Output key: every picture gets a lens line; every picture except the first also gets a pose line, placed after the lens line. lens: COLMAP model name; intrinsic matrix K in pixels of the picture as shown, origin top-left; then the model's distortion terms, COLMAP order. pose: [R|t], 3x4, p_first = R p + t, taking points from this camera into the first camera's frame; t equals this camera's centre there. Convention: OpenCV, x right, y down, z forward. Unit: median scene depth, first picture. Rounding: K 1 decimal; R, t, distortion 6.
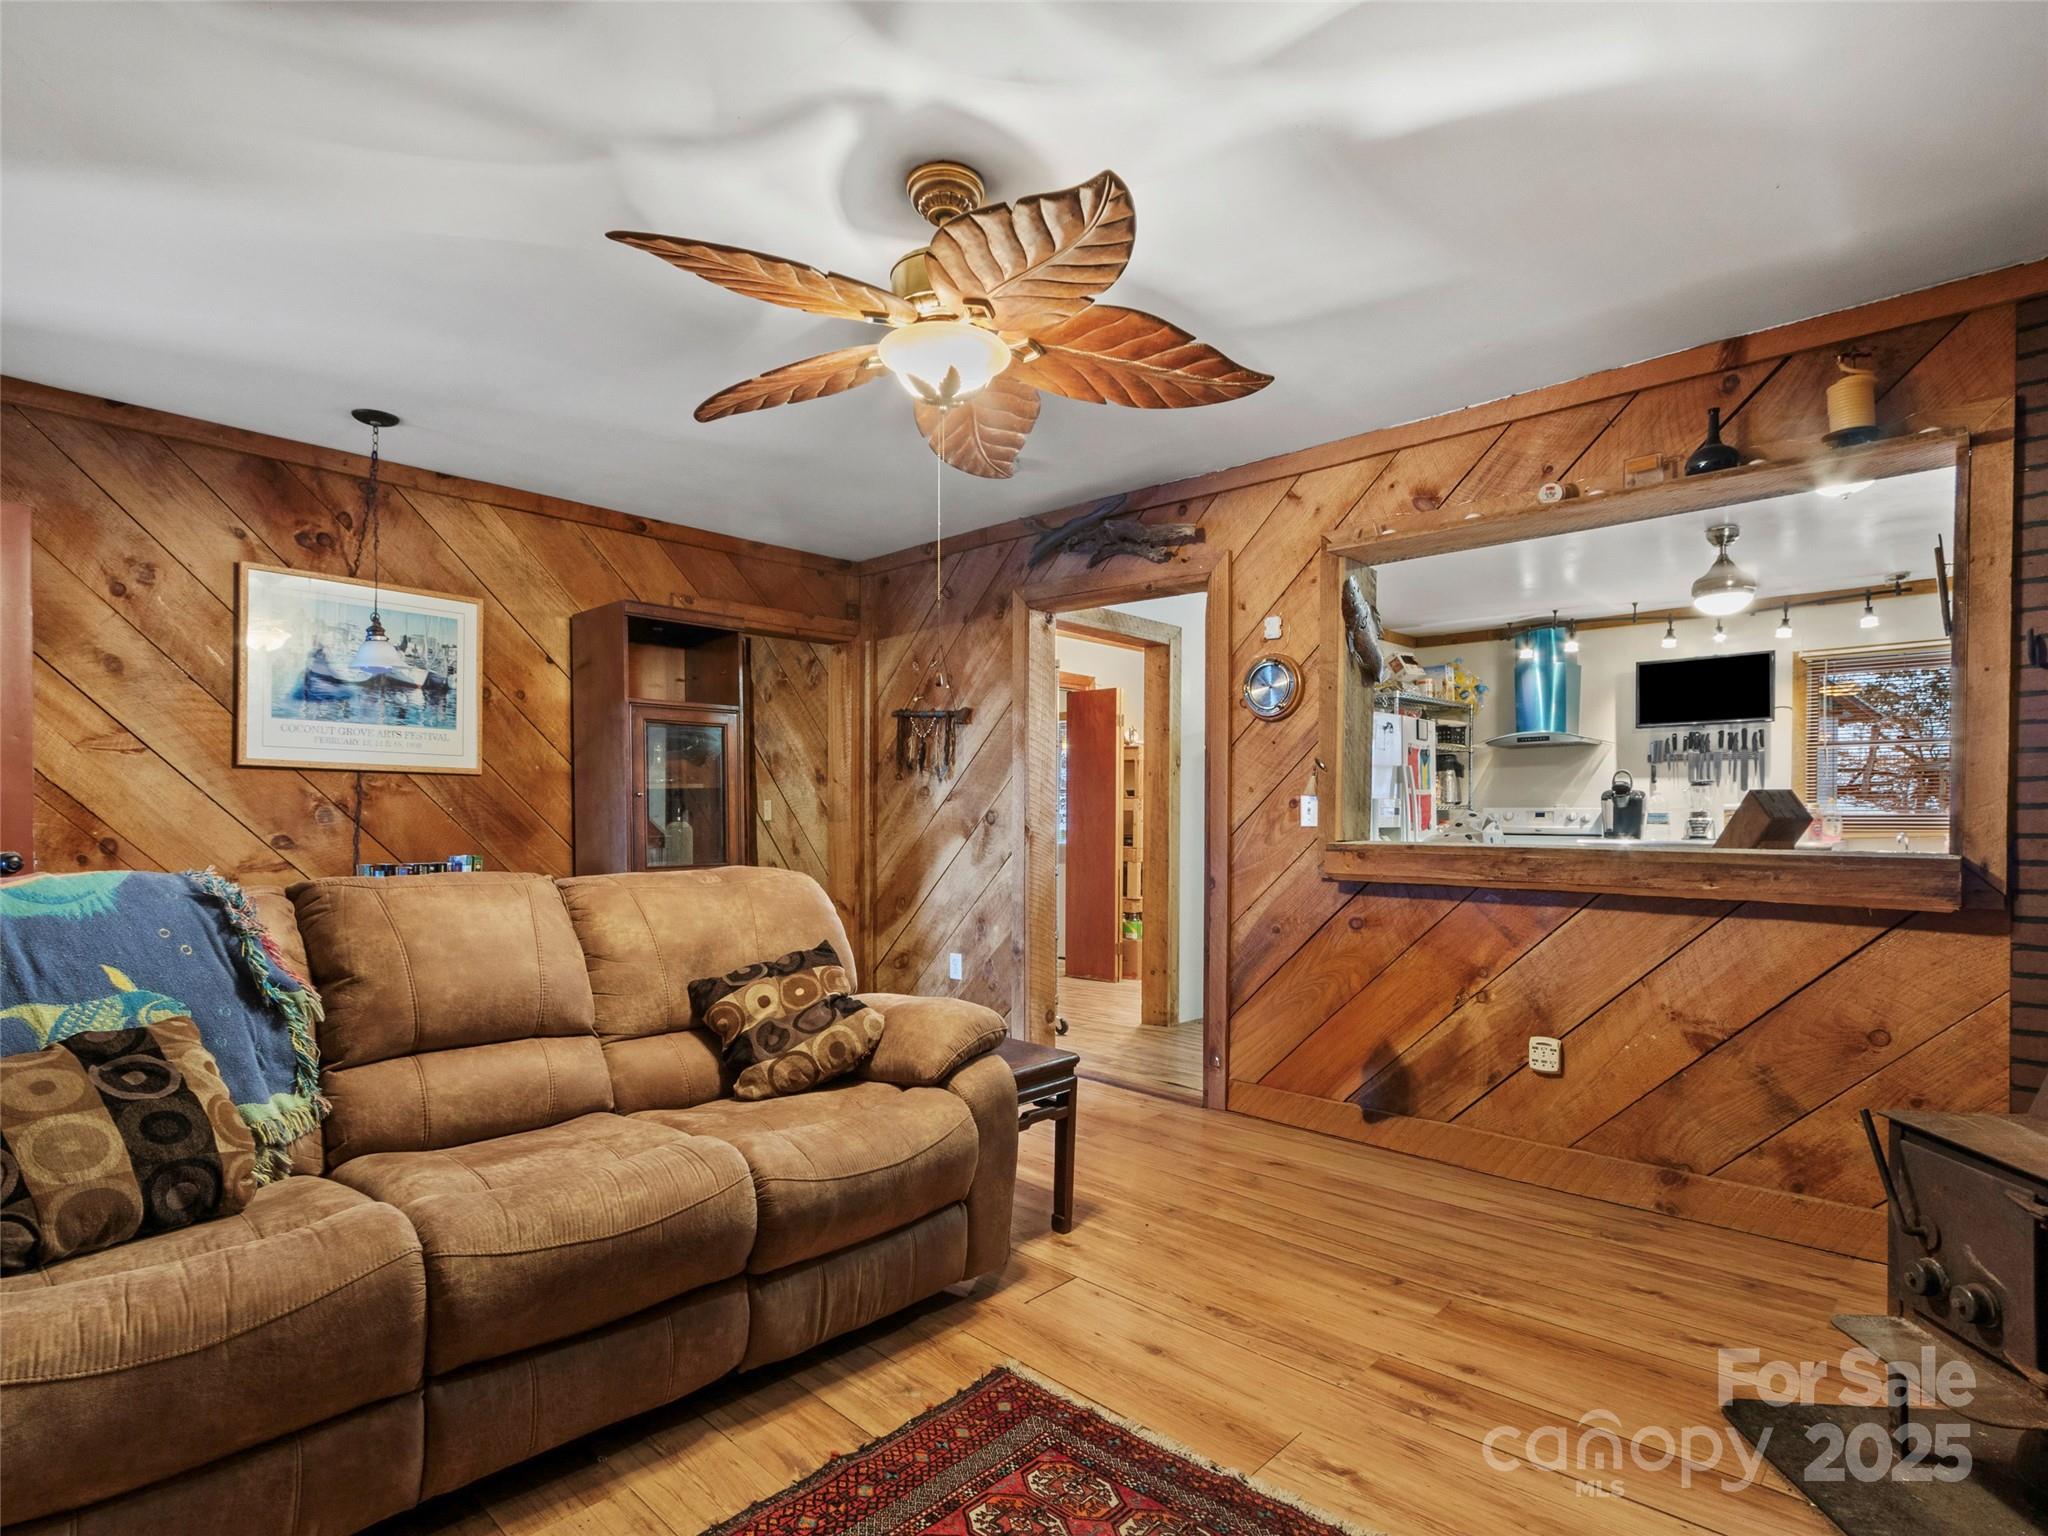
lens RADIAL K [[1078.2, 0, 1020.9], [0, 1078.2, 825.5], [0, 0, 1]] dist [0.000380, -0.000458]
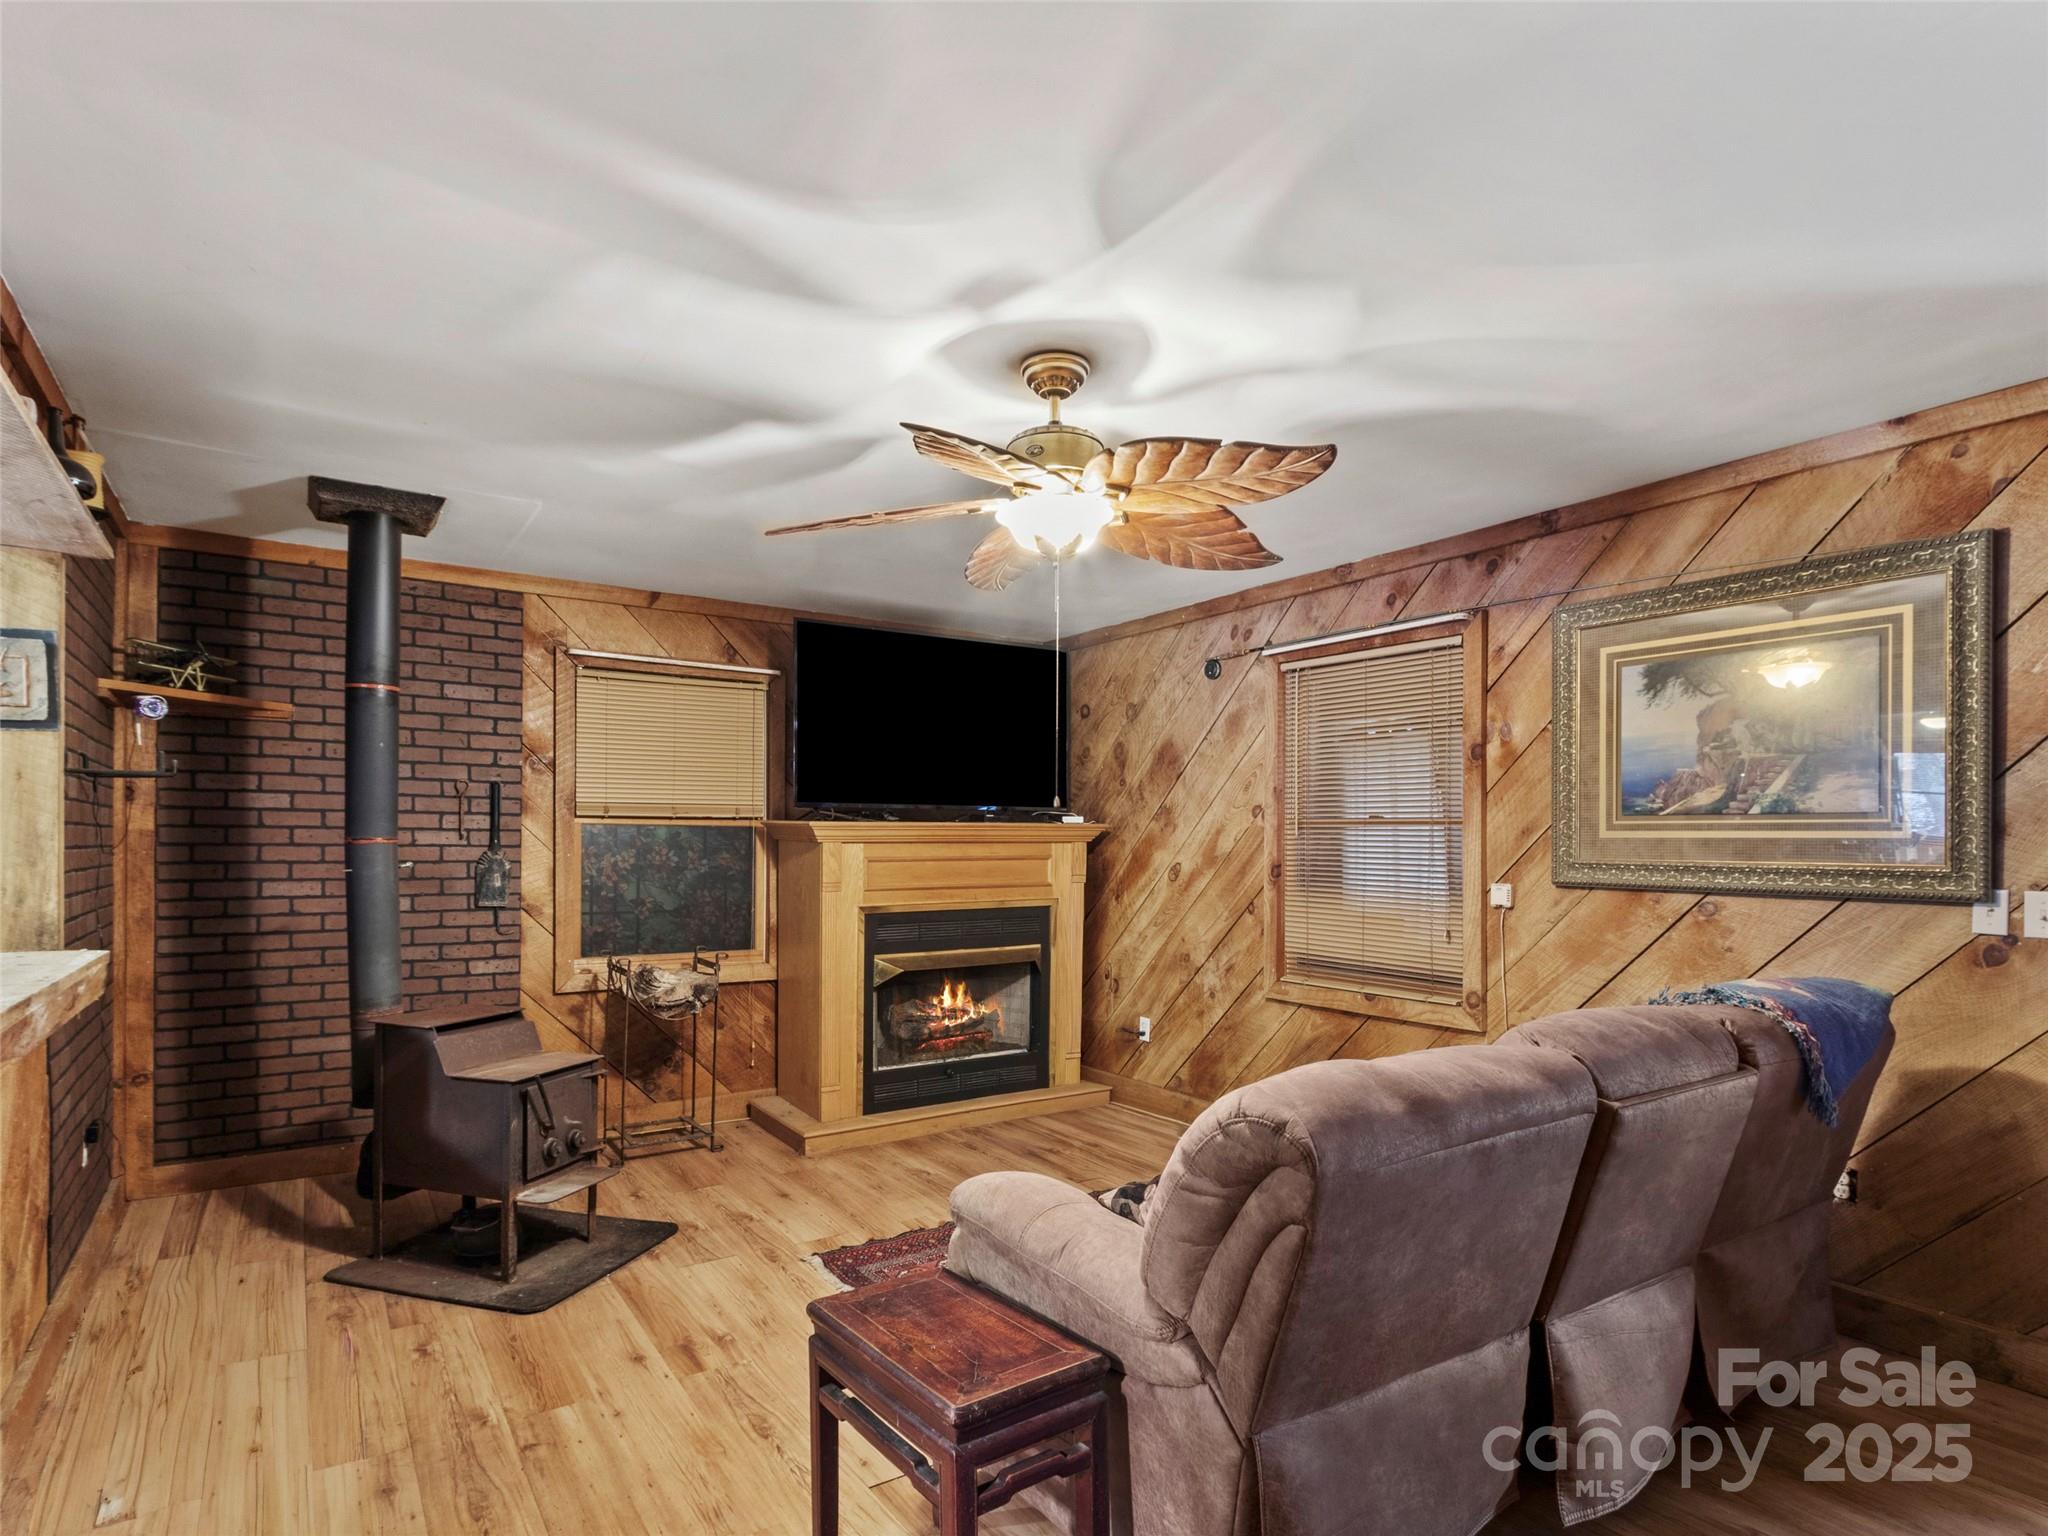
lens RADIAL K [[1087.9, 0, 1031.7], [0, 1087.9, 840.1], [0, 0, 1]] dist [0.003688, 0.000731]
pose [[-0.979041, -0.008594, 0.203481, -0.158615], [-0.007100, 0.999942, 0.008069, -0.059865], [-0.203539, 0.006455, -0.979046, 1.203447]]
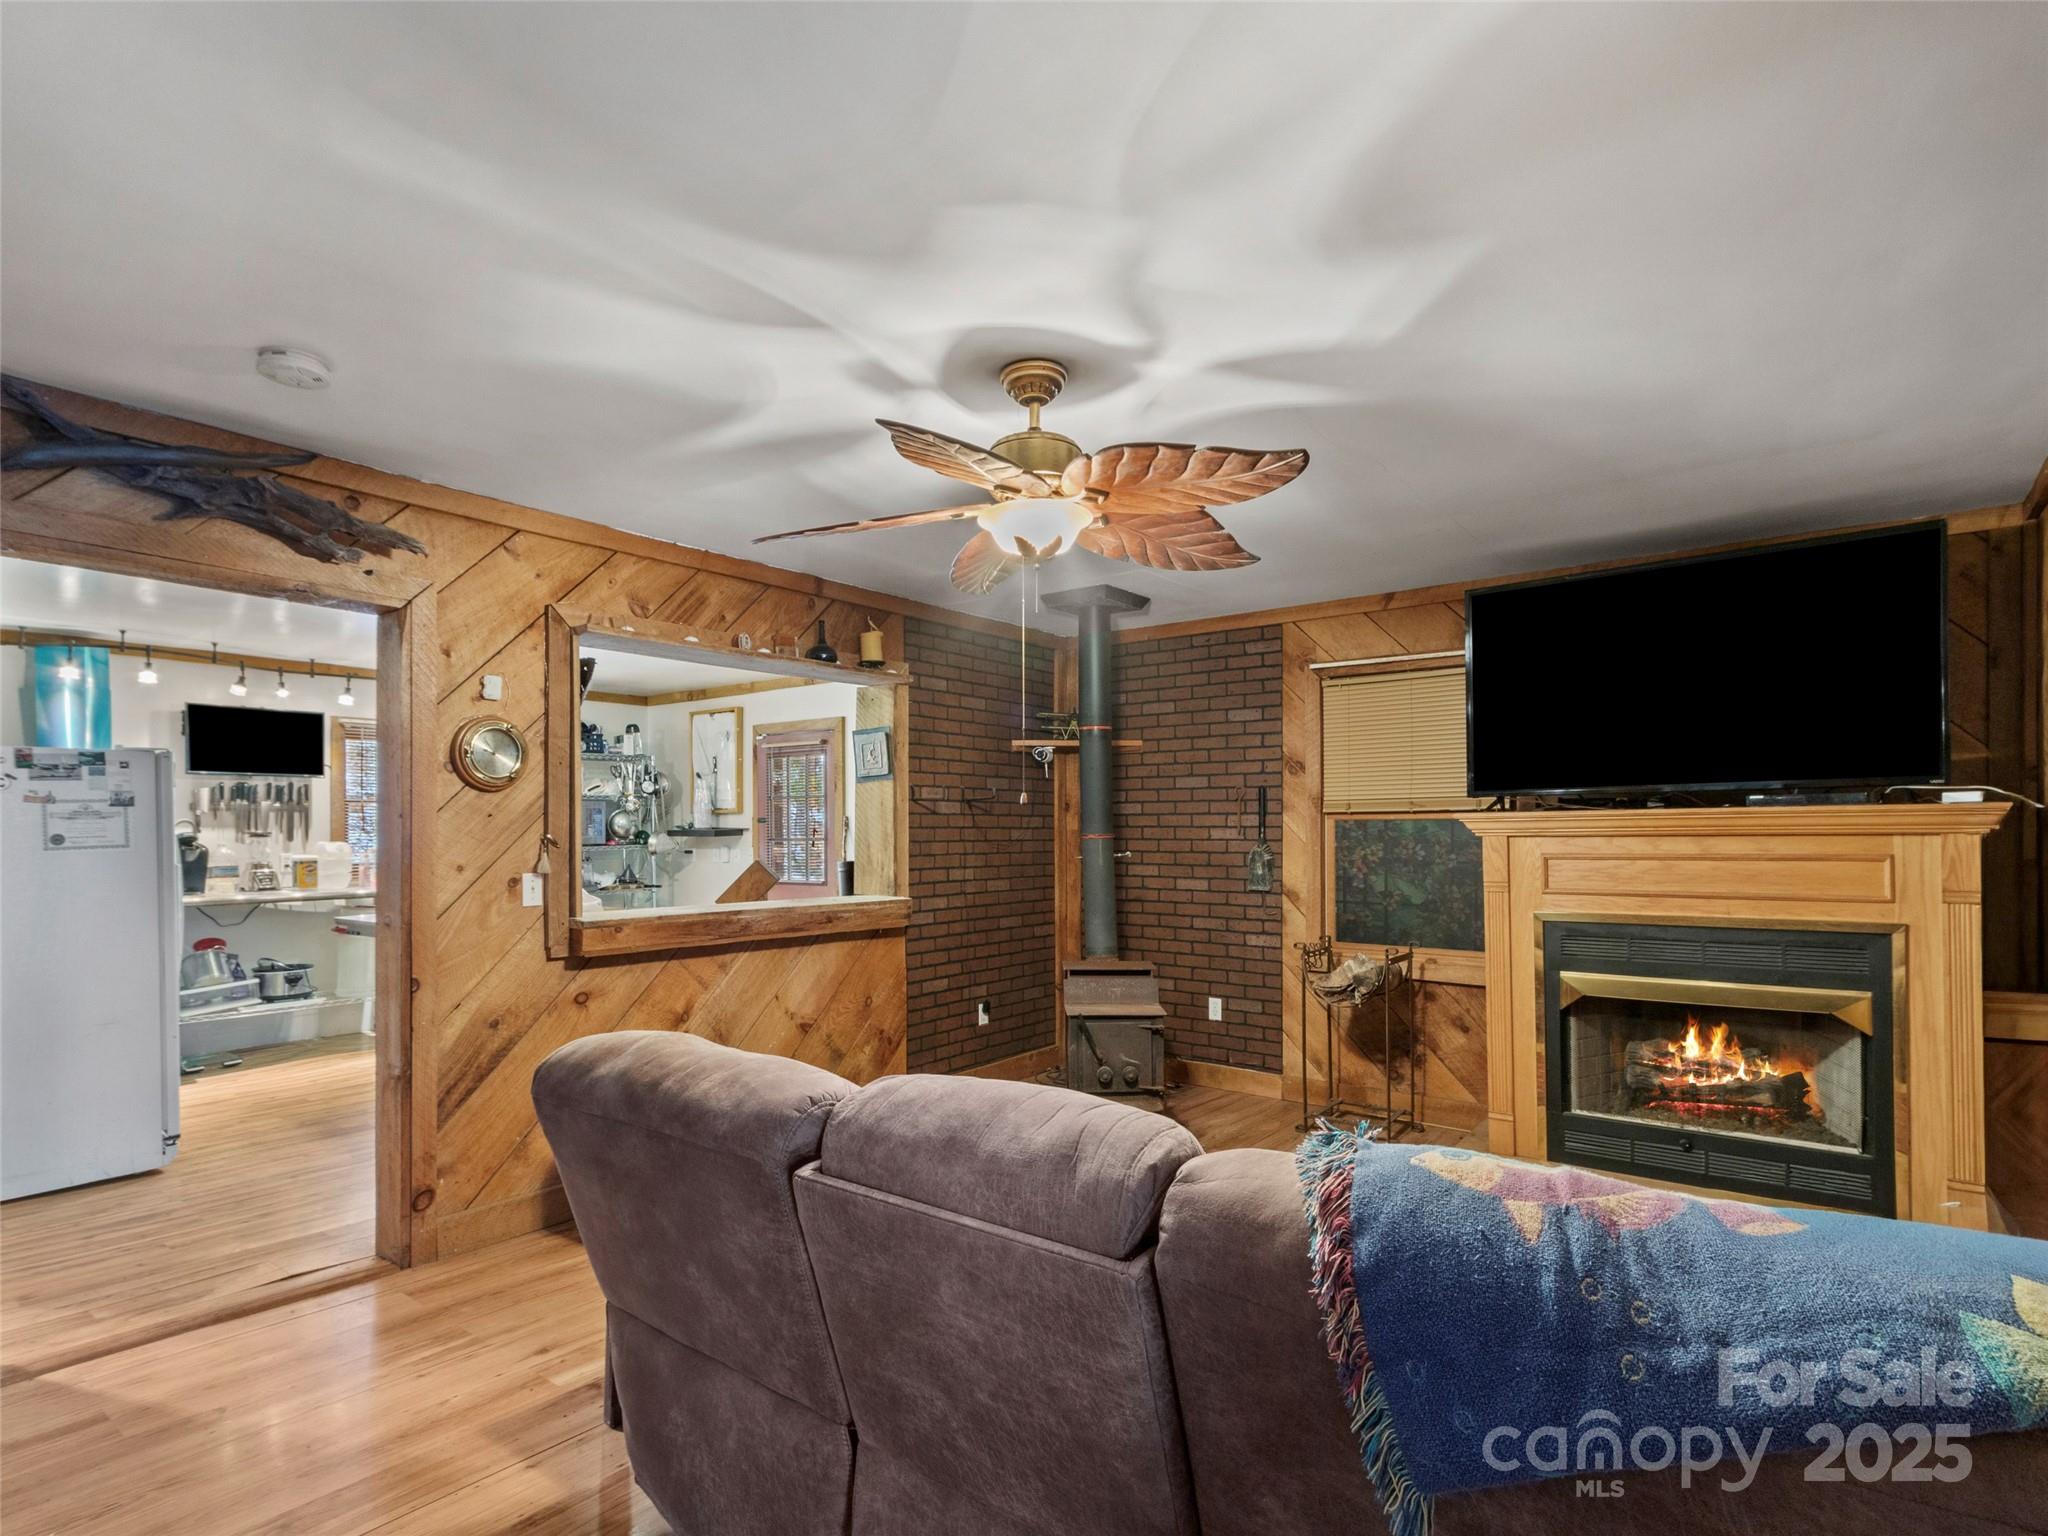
lens RADIAL K [[1078.2, 0, 1020.9], [0, 1078.2, 825.5], [0, 0, 1]] dist [0.000380, -0.000458]
pose [[-0.106712, 0.002008, 0.994288, -0.688871], [0.011980, 0.999928, -0.000734, -0.061284], [-0.994218, 0.011833, -0.106728, 0.646927]]
